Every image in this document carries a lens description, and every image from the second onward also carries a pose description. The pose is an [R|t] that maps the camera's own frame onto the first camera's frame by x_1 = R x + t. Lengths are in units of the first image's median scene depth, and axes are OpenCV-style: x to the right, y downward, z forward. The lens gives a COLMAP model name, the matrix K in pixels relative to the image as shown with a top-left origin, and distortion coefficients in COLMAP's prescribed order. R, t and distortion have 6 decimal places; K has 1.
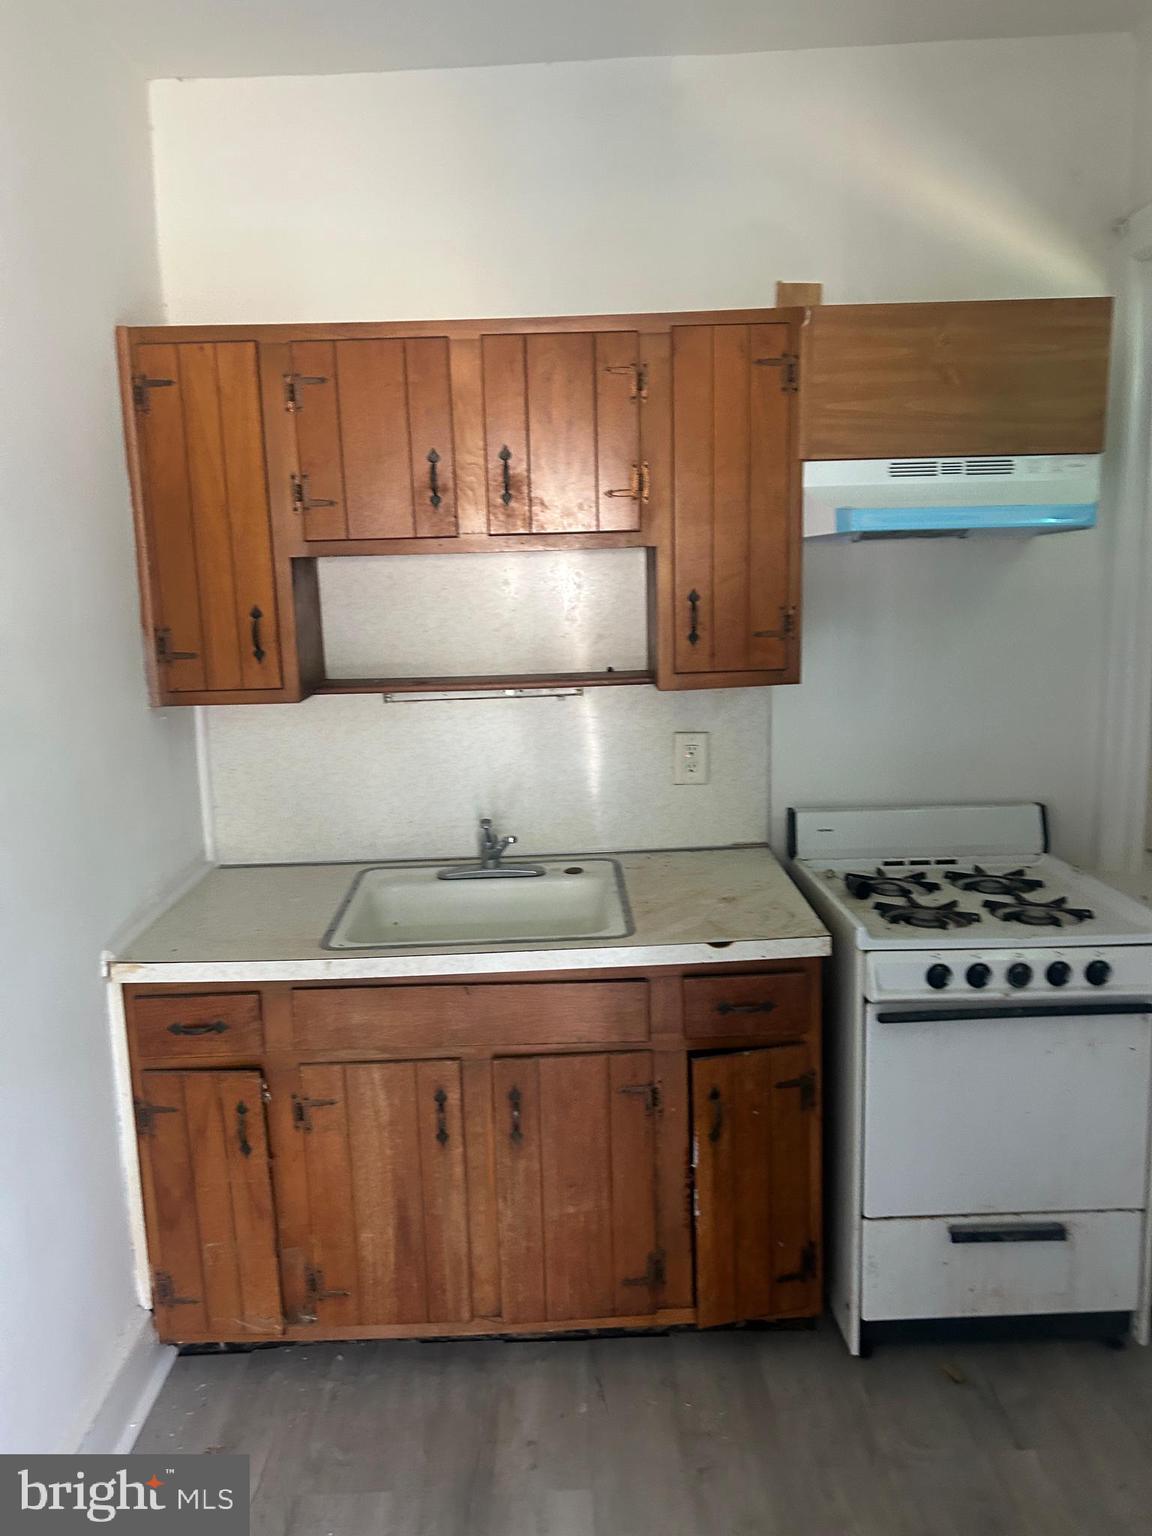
lens RADIAL K [[1163.3, 0, 582.9], [0, 1163.3, 755.7], [0, 0, 1]] dist [0.052950, -0.060004]
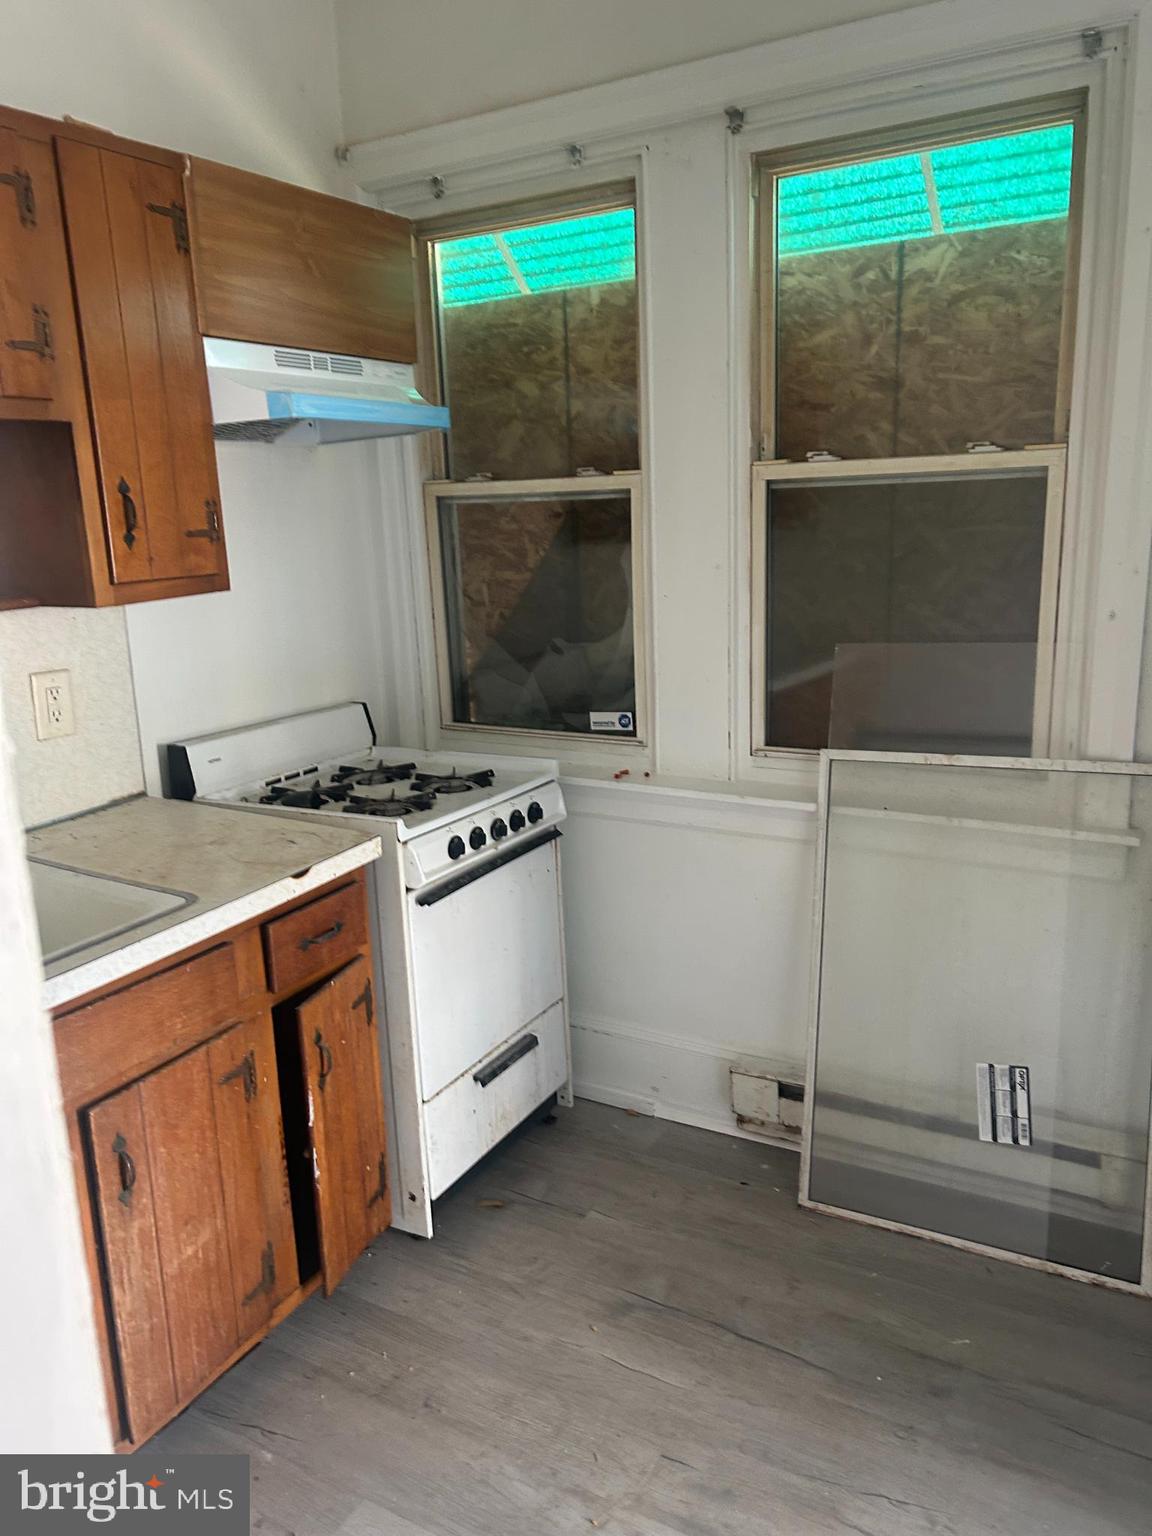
lens RADIAL K [[1163.3, 0, 582.7], [0, 1163.3, 777.8], [0, 0, 1]] dist [0.052950, -0.060004]
pose [[0.508537, -0.190596, 0.839680, -0.484351], [0.162721, 0.978894, 0.123646, 0.012789], [-0.845525, 0.073755, 0.528818, 0.317108]]
